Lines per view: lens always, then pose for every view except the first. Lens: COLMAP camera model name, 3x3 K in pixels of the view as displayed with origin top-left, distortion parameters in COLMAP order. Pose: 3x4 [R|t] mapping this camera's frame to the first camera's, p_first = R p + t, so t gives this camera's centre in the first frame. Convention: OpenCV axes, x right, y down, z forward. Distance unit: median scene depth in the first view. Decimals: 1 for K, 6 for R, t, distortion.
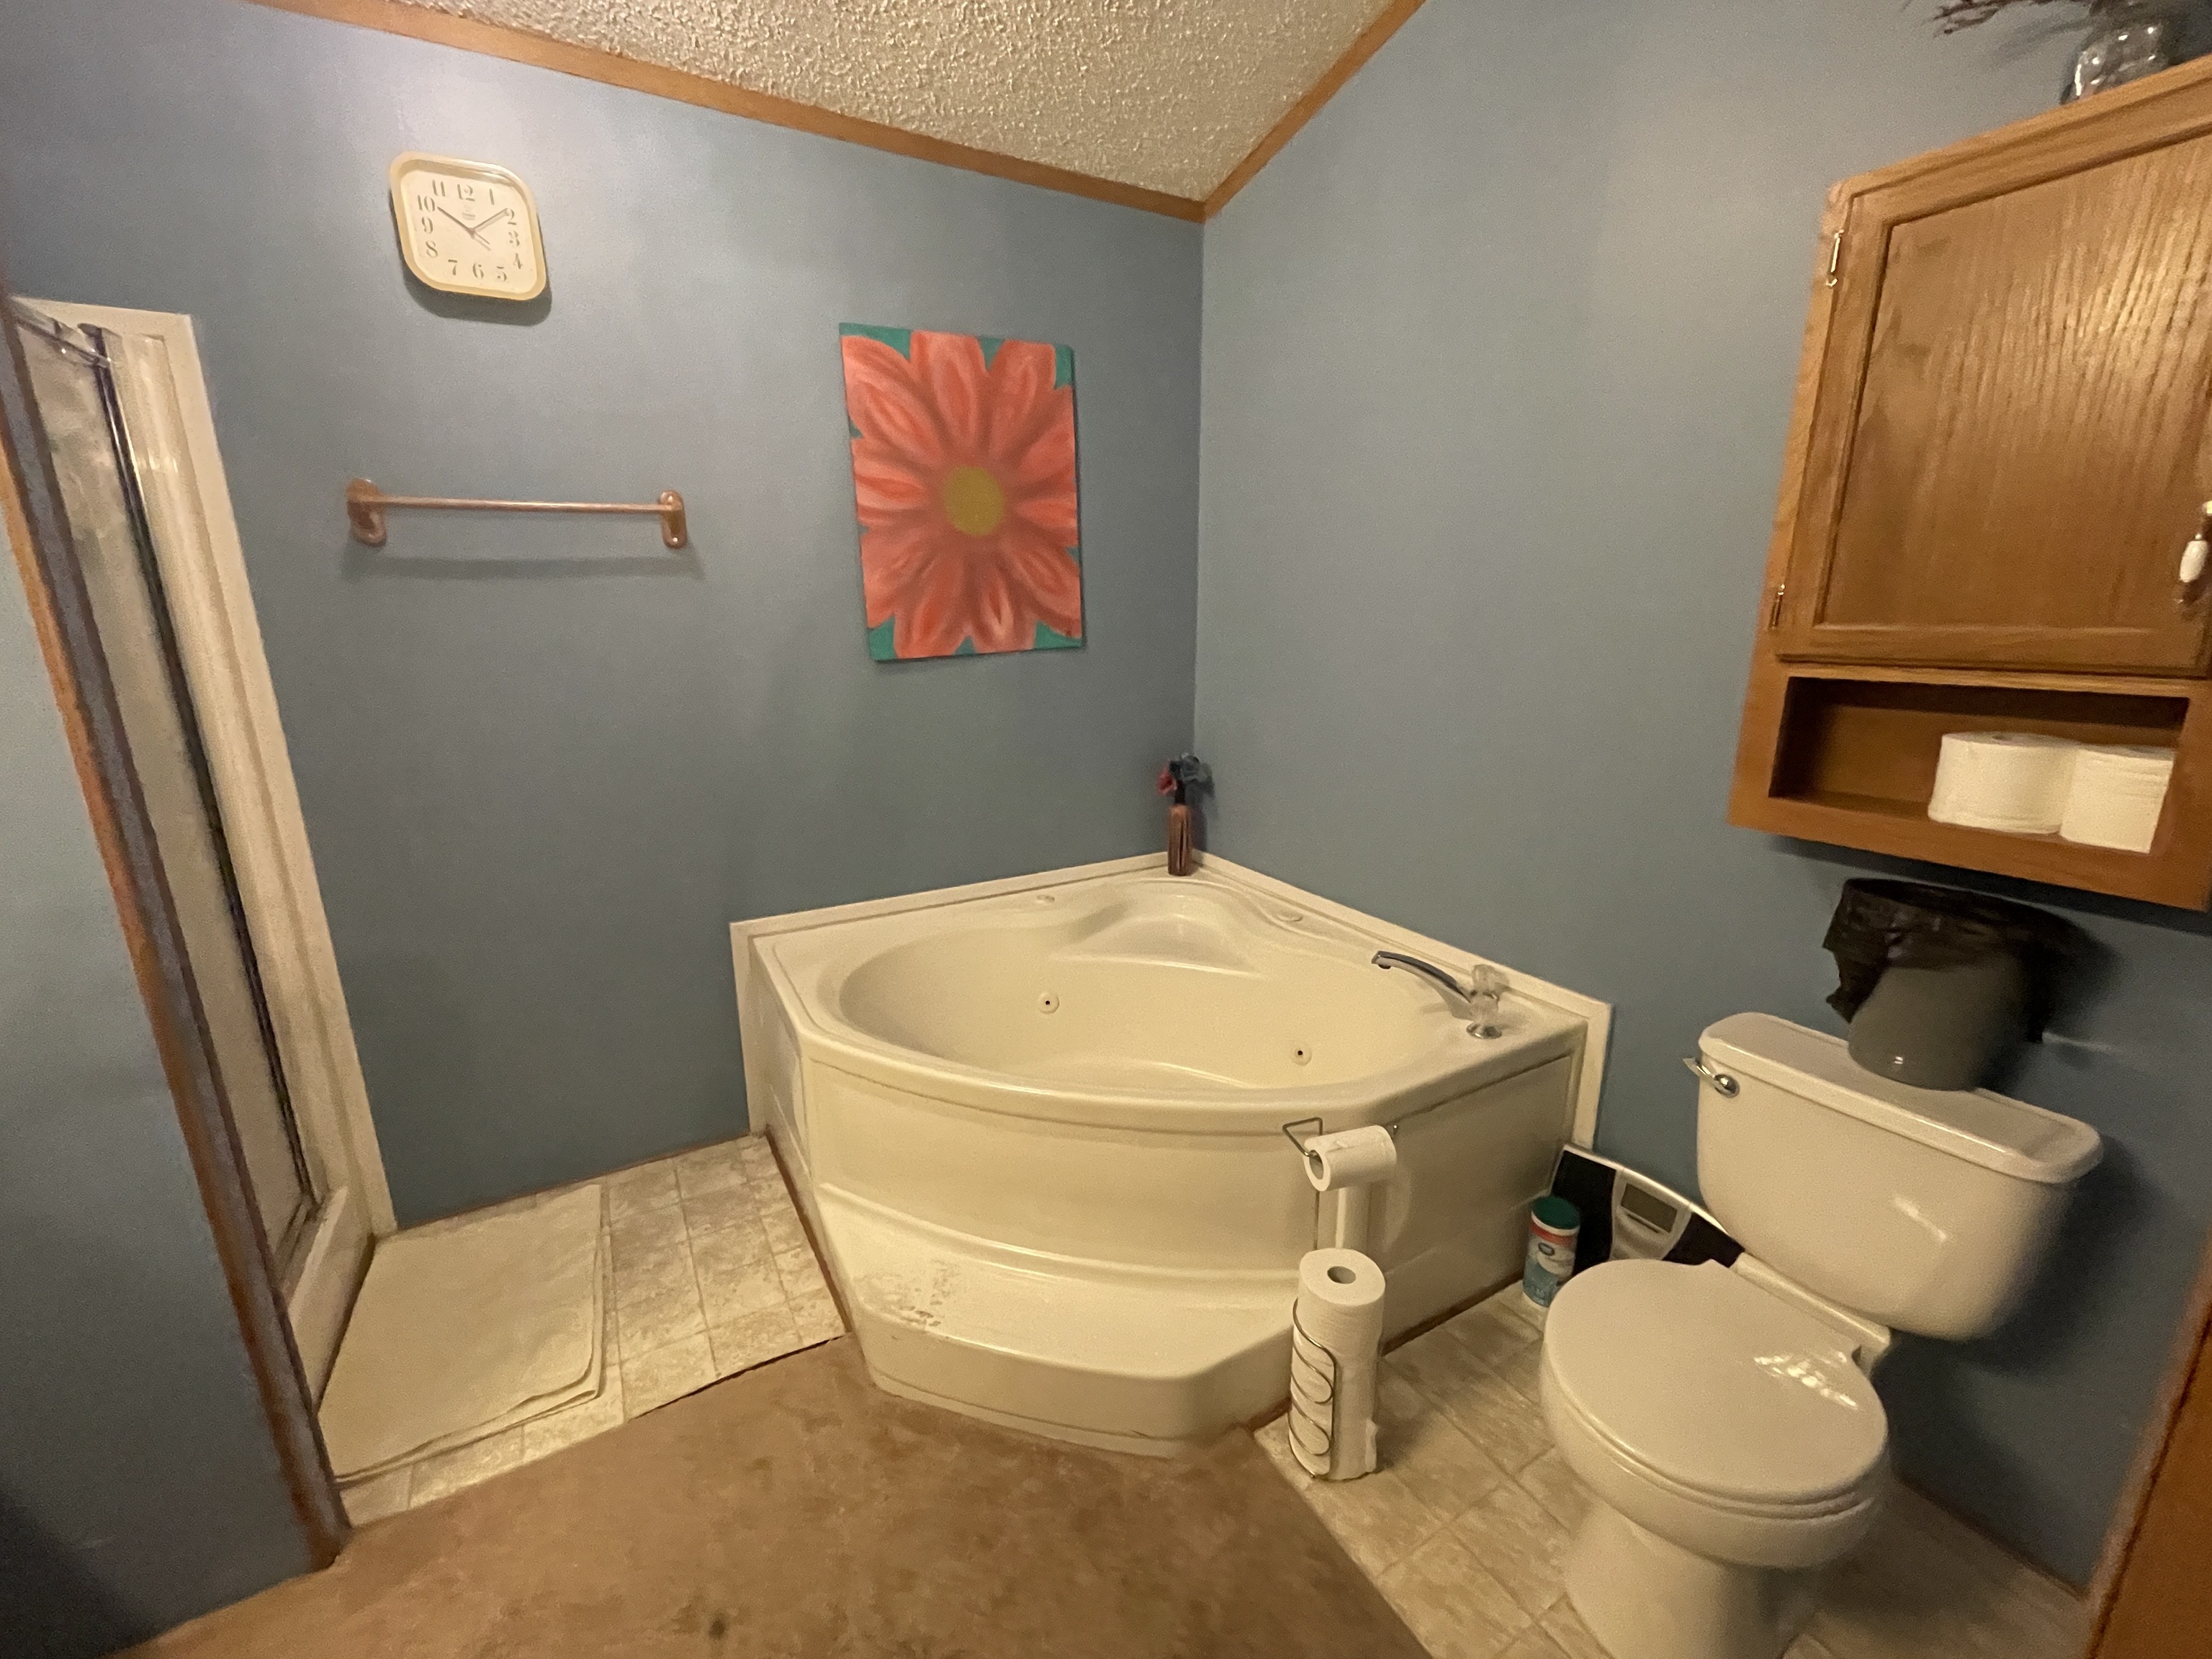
lens RADIAL K [[912.5, 0, 1106.0], [0, 912.5, 829.5], [0, 0, 1]] dist [-0.003630, 0.004838]
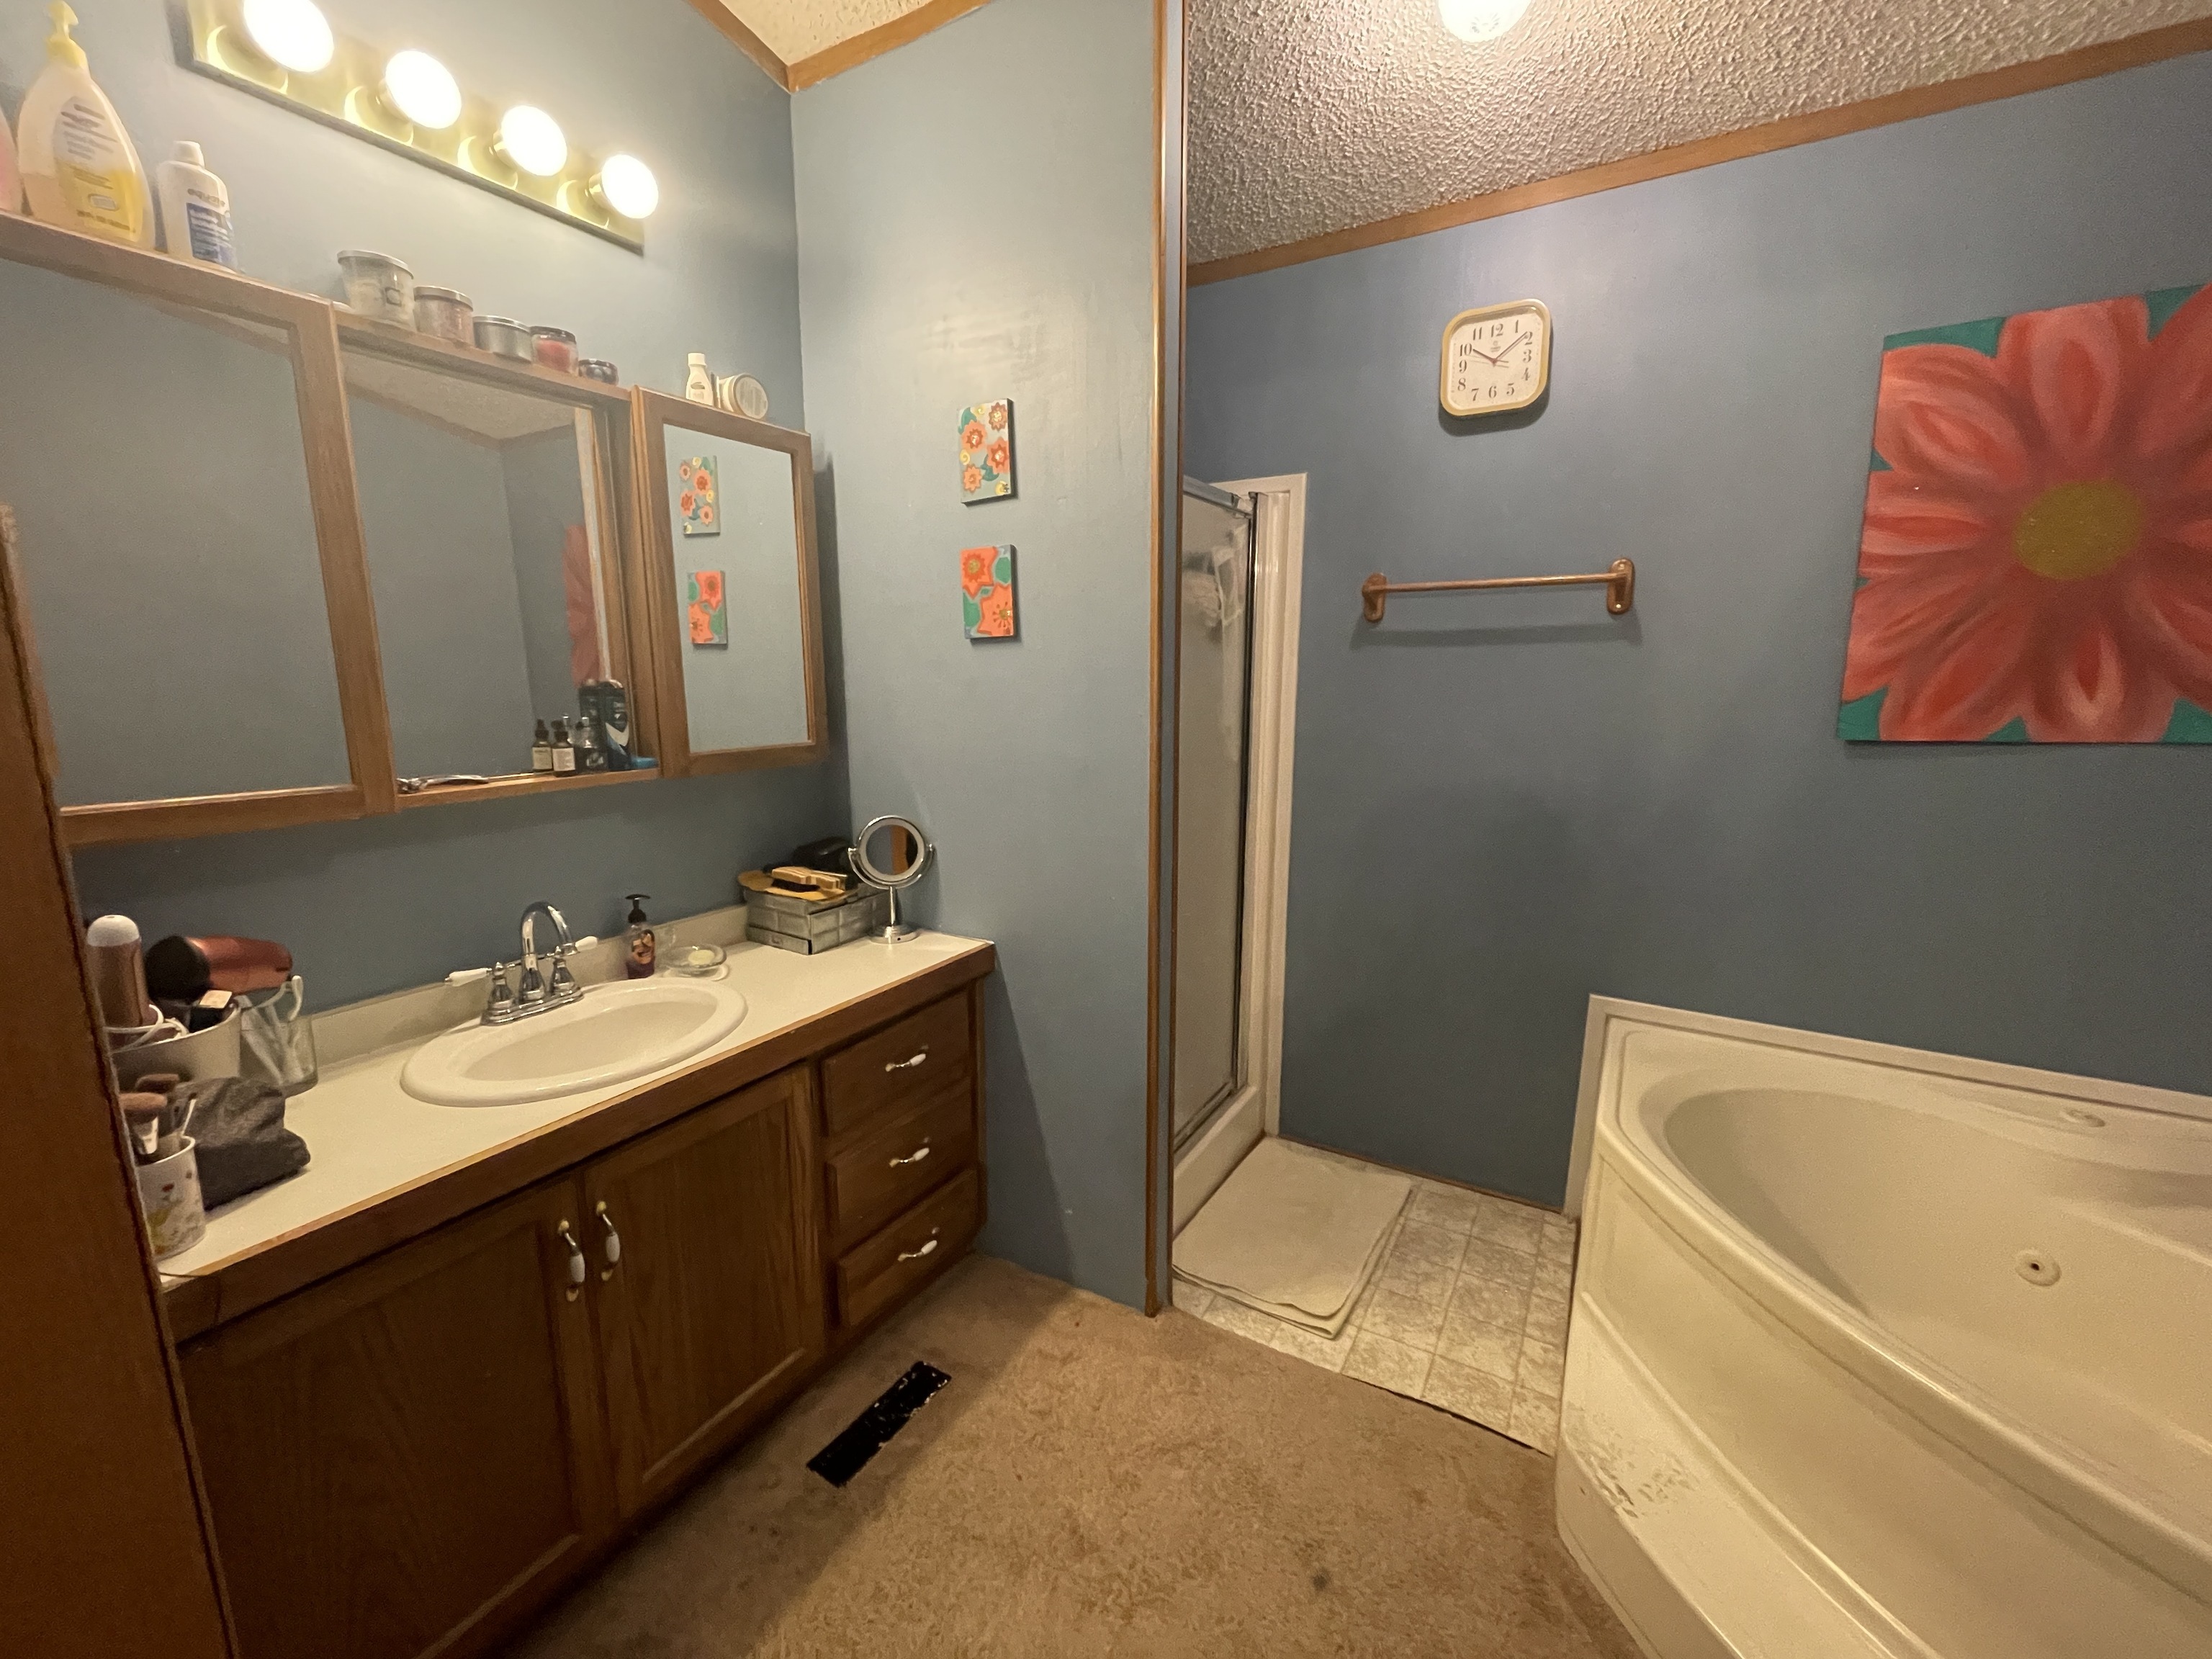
lens RADIAL K [[912.5, 0, 1106.0], [0, 912.5, 829.5], [0, 0, 1]] dist [-0.003630, 0.004838]
pose [[0.491514, 0.161815, -0.855704, 0.159302], [-0.218101, 0.974145, 0.058936, -0.014364], [0.843117, 0.157662, 0.514098, 0.047738]]
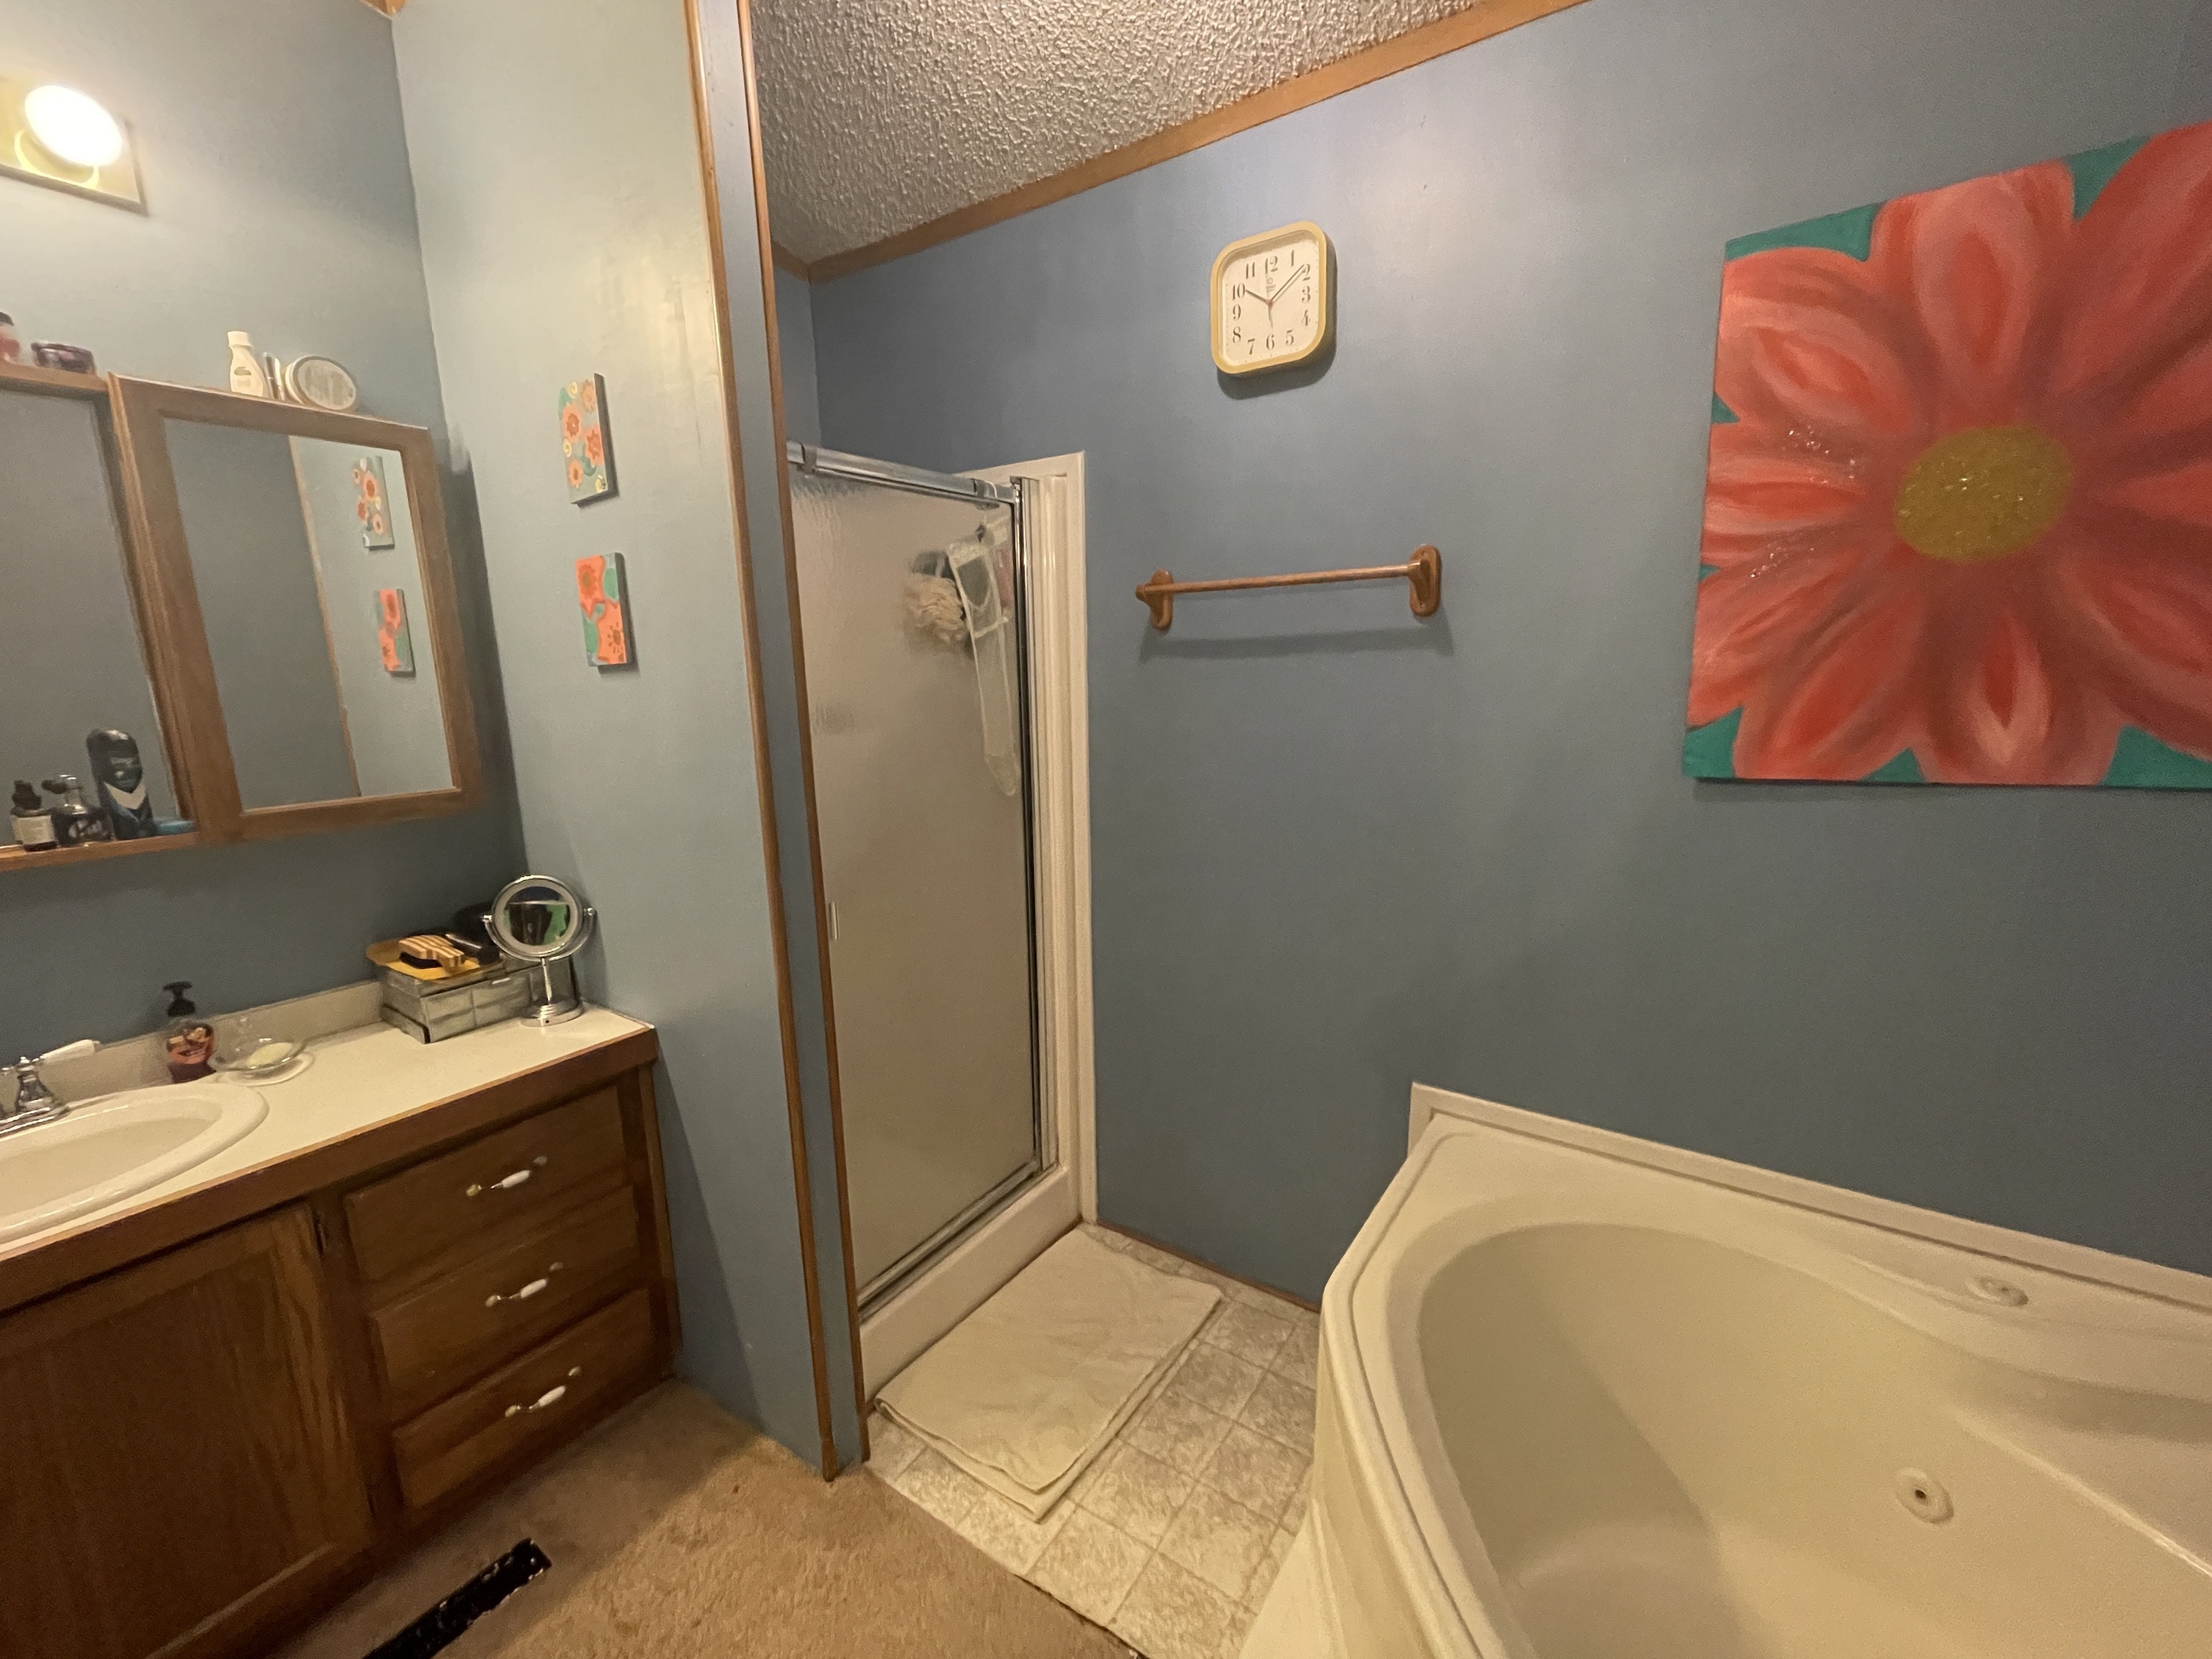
lens RADIAL K [[904.6, 0, 1106.0], [0, 904.6, 829.5], [0, 0, 1]] dist [0.001682, -0.000221]
pose [[0.434877, 0.169044, -0.884481, 0.151738], [-0.205097, 0.975000, 0.085503, -0.144329], [0.876822, 0.144221, 0.458676, 0.442253]]
